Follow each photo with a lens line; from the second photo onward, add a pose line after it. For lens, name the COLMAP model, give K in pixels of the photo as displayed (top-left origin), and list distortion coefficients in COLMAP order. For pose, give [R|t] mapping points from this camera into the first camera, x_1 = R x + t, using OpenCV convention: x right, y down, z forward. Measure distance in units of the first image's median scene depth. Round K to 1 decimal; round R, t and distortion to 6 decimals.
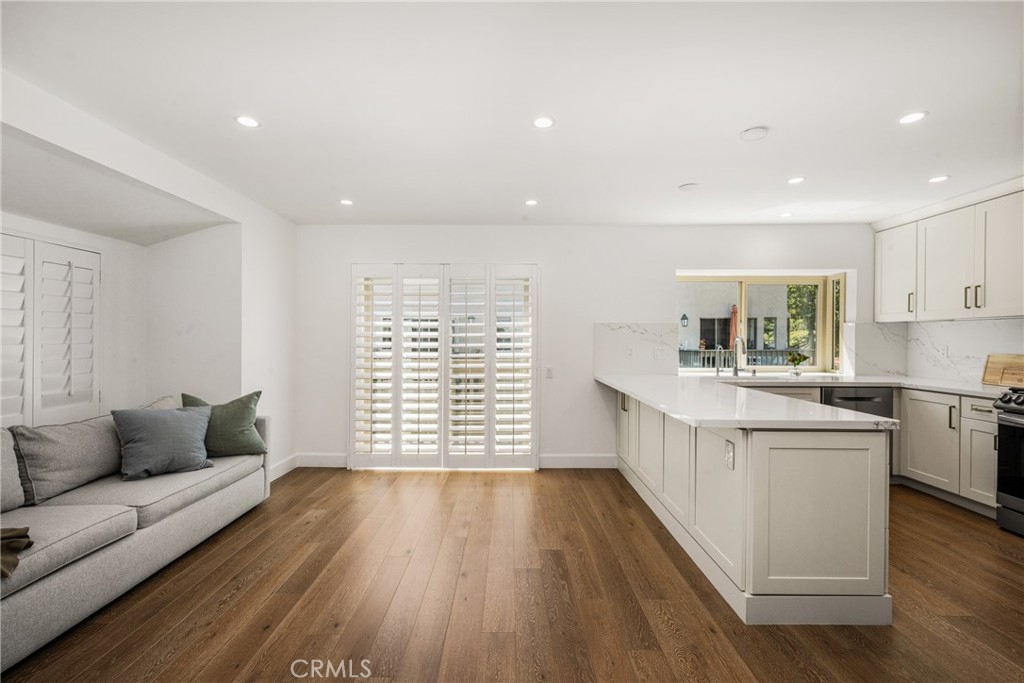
lens RADIAL K [[447.1, 0, 512.0], [0, 447.1, 341.5], [0, 0, 1]] dist [-0.000008, 0.000207]
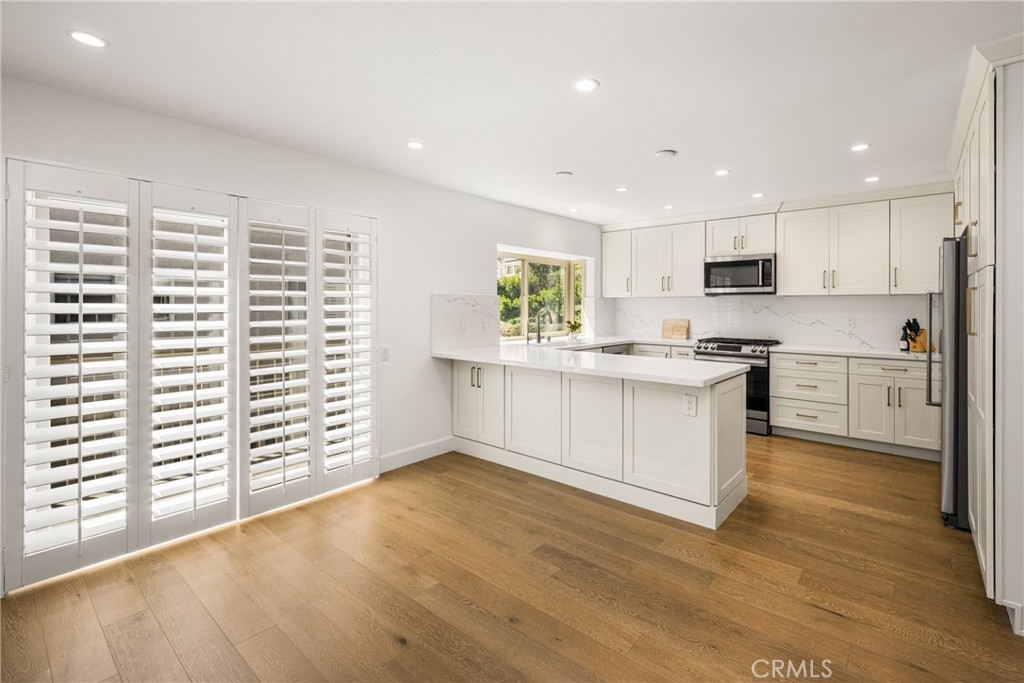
lens RADIAL K [[453.6, 0, 560.9], [0, 453.6, 304.9], [0, 0, 1]] dist [-0.000643, -0.000283]
pose [[0.614725, 0.000365, 0.788741, -0.500365], [0.005254, 0.999976, -0.004558, -0.019204], [-0.788724, 0.006946, 0.614708, 0.323234]]
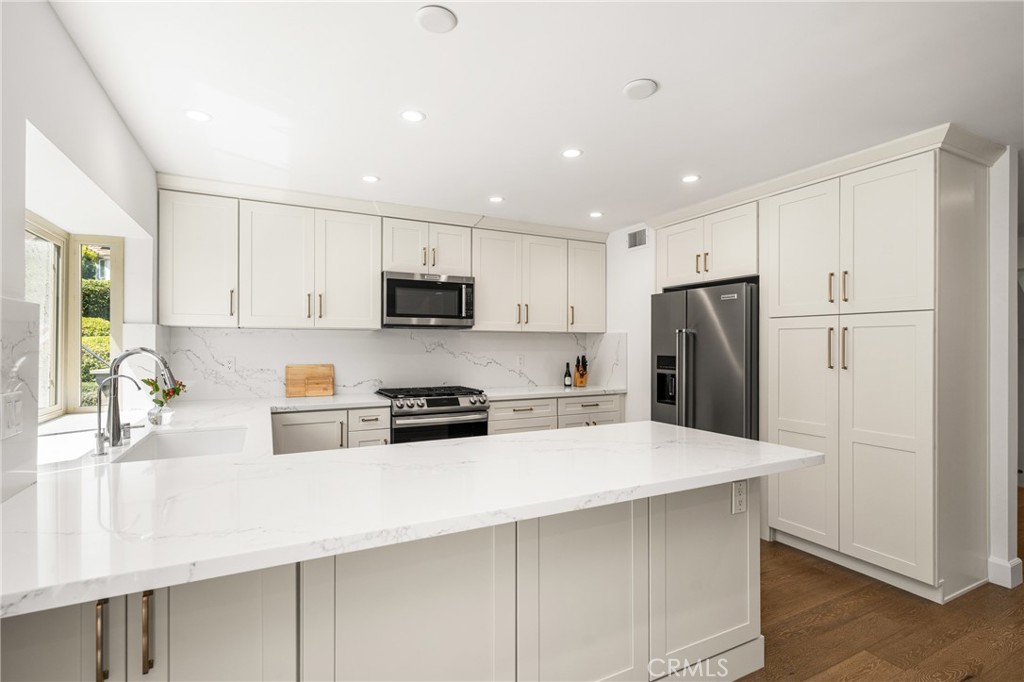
lens RADIAL K [[484.0, 0, 512.7], [0, 484.0, 343.2], [0, 0, 1]] dist [0.002369, 0.000660]
pose [[-0.457574, 0.000128, 0.889172, -0.076779], [0.003515, 0.999992, 0.001665, -0.021175], [-0.889165, 0.003887, -0.457571, 1.165859]]
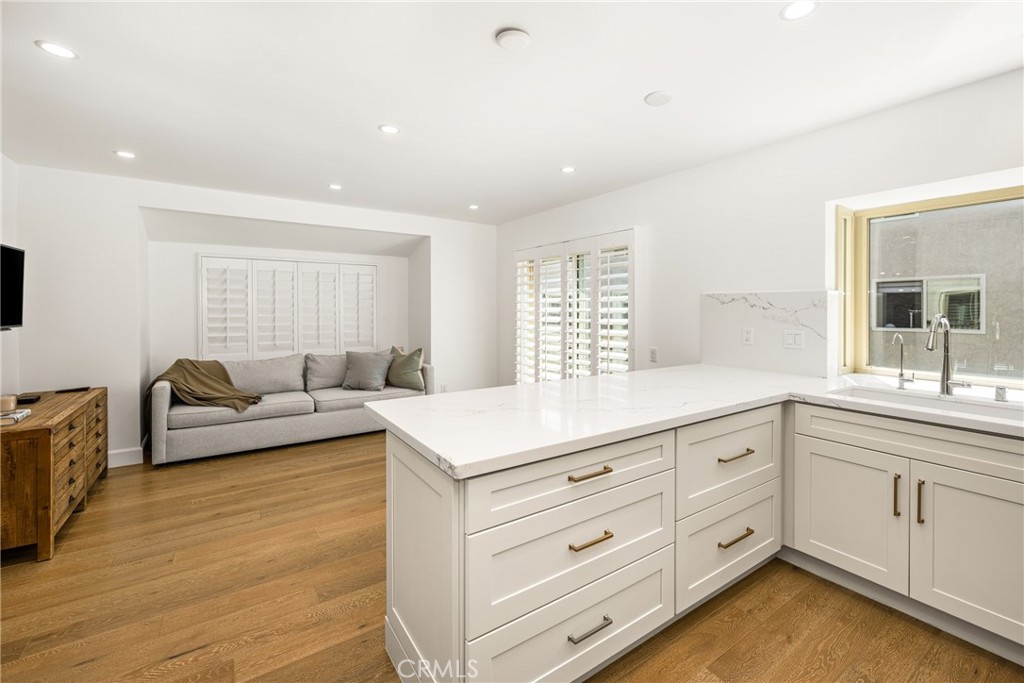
lens RADIAL K [[442.8, 0, 527.5], [0, 442.8, 312.9], [0, 0, 1]] dist [-0.000321, 0.000087]
pose [[0.569610, 0.008694, -0.821869, 0.847941], [-0.005957, 0.999961, 0.006449, -0.018284], [0.821893, 0.001223, 0.569640, 0.447899]]
